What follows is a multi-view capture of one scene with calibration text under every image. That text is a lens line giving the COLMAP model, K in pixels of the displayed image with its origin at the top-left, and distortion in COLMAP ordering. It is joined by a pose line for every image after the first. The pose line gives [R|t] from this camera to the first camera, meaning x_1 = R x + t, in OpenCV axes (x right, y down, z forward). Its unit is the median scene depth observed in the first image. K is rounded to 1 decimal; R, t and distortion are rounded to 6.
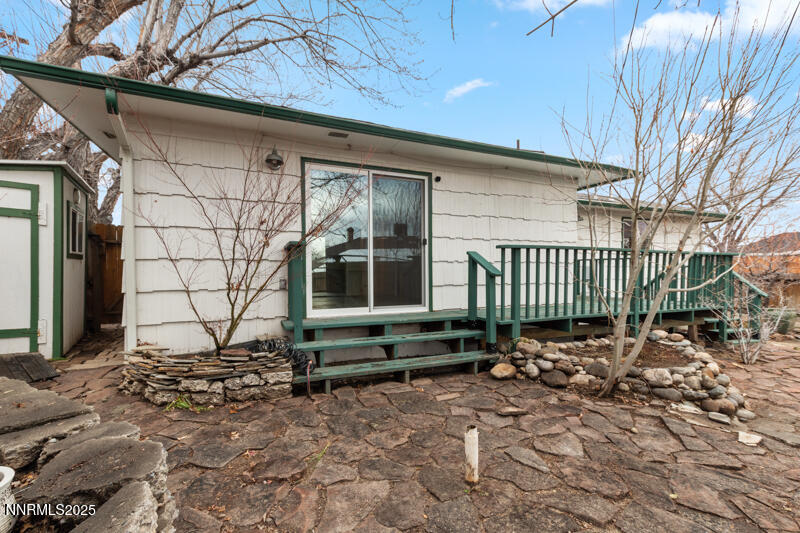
lens RADIAL K [[350.2, 0, 402.8], [0, 350.2, 273.0], [0, 0, 1]] dist [0.012028, -0.002511]
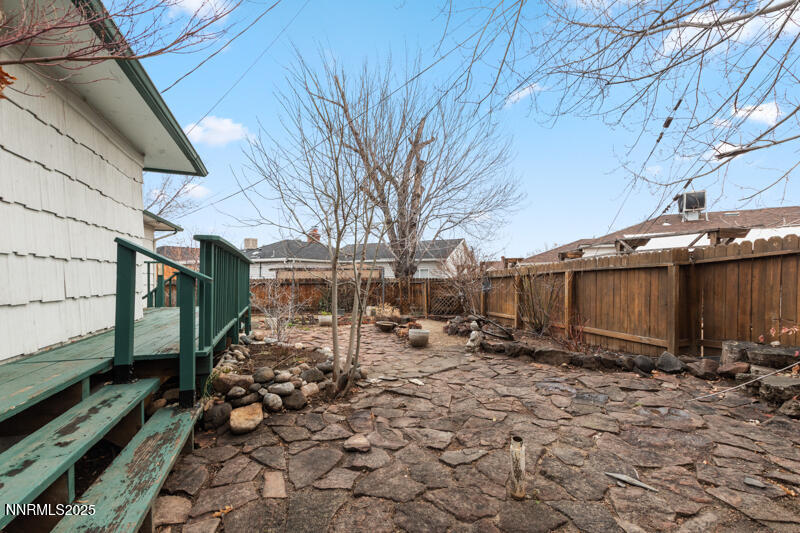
lens RADIAL K [[350.2, 0, 405.6], [0, 350.2, 274.7], [0, 0, 1]] dist [0.012028, -0.002511]
pose [[0.045111, 0.007487, 0.998954, -0.496152], [-0.002133, 0.999970, -0.007399, -0.004065], [-0.998980, -0.001797, 0.045126, 0.795752]]
